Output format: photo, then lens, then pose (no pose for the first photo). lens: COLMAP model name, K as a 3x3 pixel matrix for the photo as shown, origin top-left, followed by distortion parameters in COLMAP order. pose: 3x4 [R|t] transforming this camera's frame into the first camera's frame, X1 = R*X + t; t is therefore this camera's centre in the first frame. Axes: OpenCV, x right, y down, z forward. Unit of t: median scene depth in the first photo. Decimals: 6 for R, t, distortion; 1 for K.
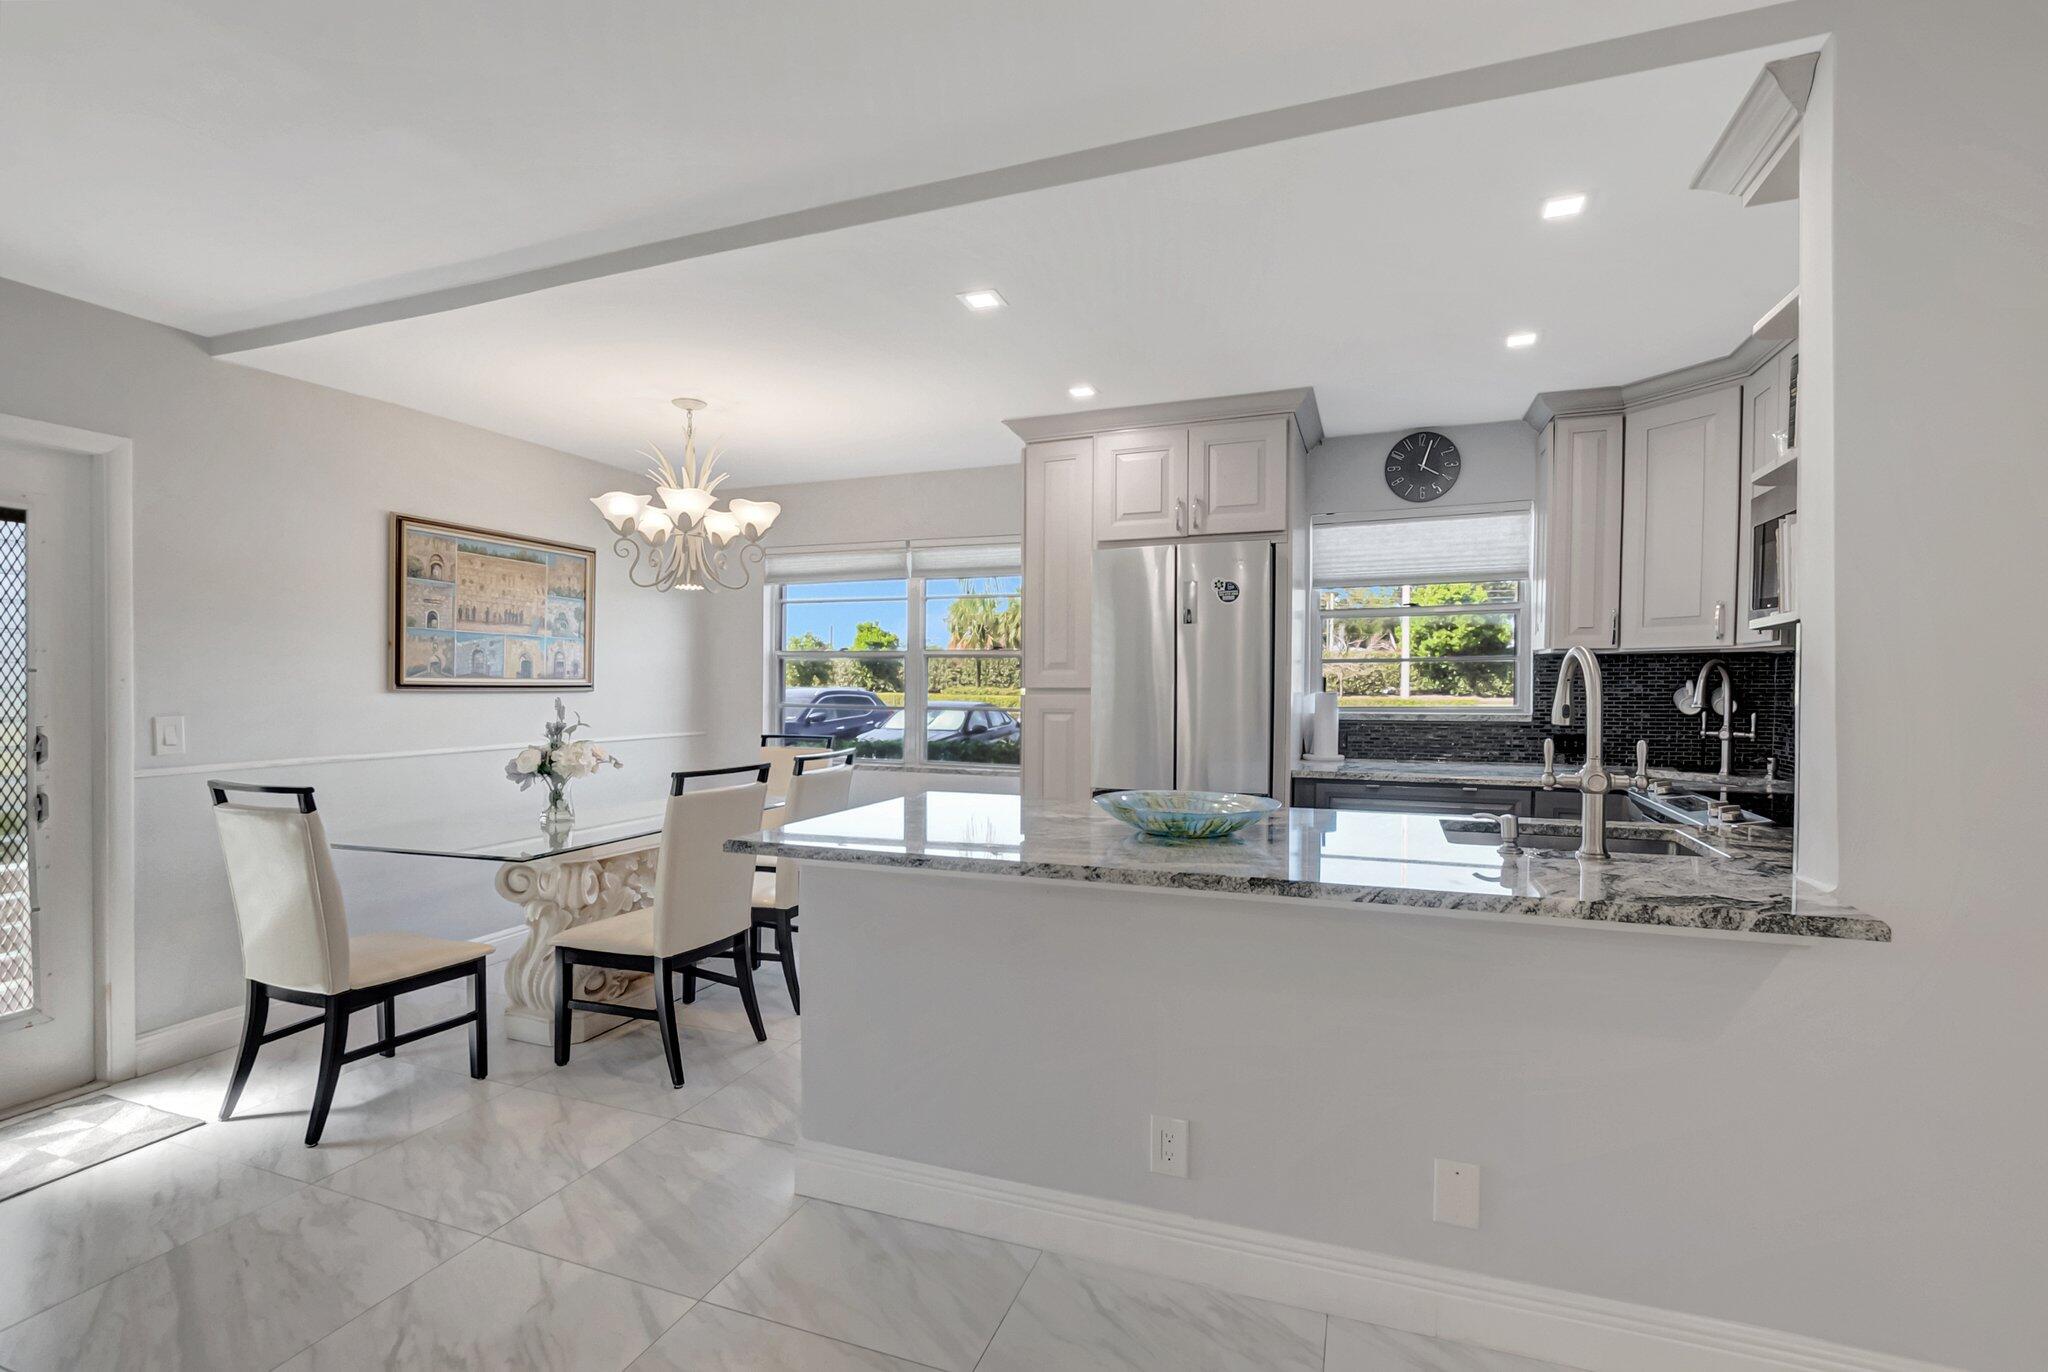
lens RADIAL K [[930.1, 0, 1024.0], [0, 930.1, 686.0], [0, 0, 1]] dist [-0.005949, -0.000625]
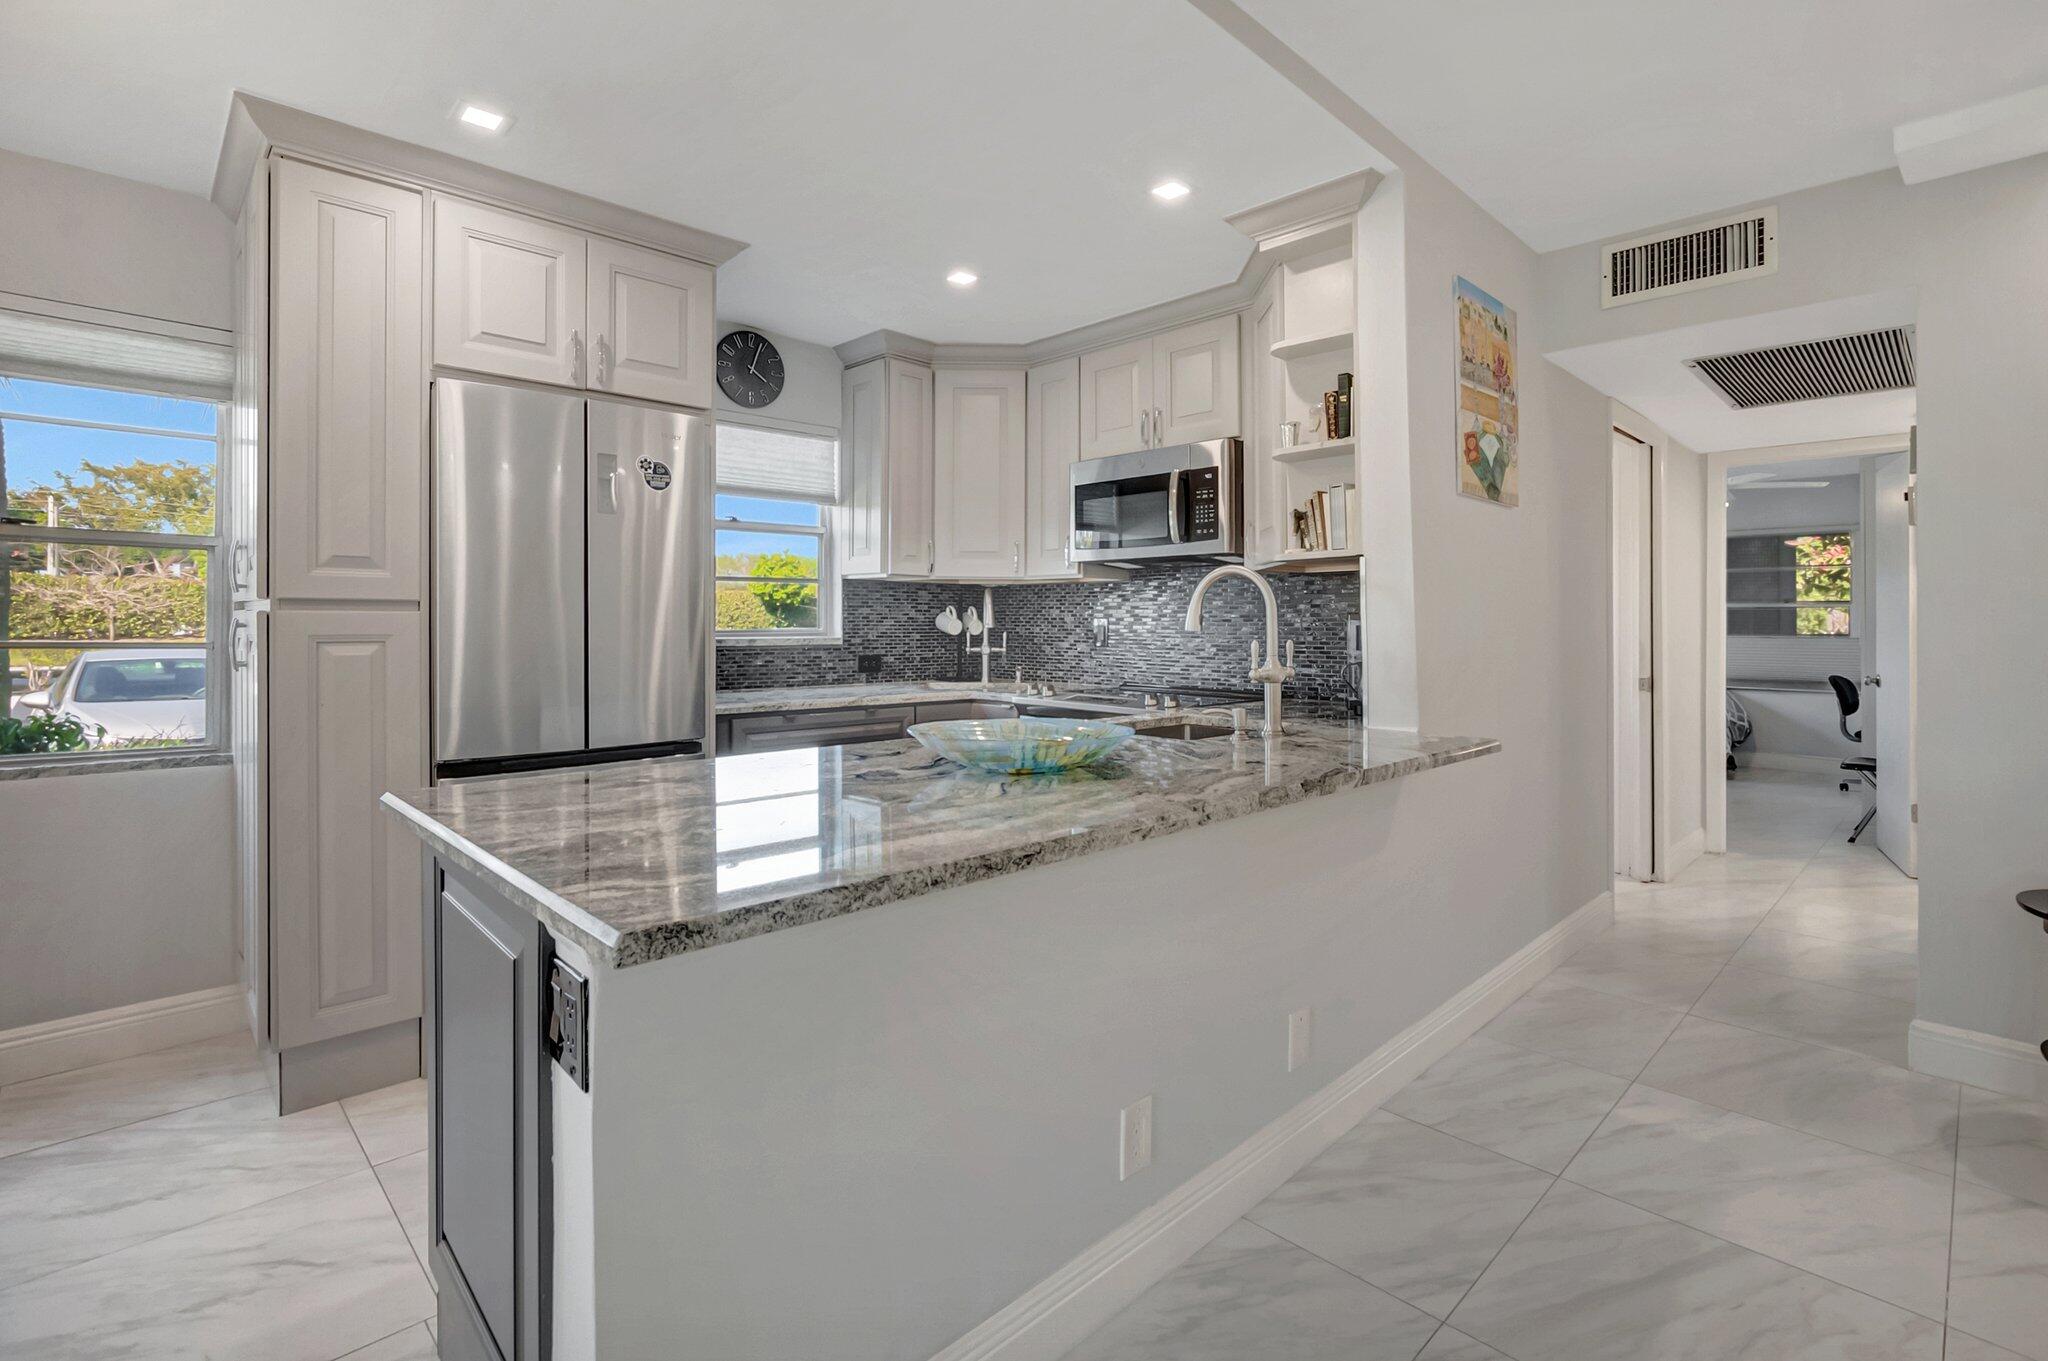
lens RADIAL K [[959.0, 0, 1027.9], [0, 959.0, 630.3], [0, 0, 1]] dist [-0.003173, -0.000190]
pose [[0.414769, -0.003099, 0.909922, -0.371051], [0.000796, 0.999995, 0.003043, 0.022163], [-0.909927, -0.000538, 0.414769, 0.411207]]
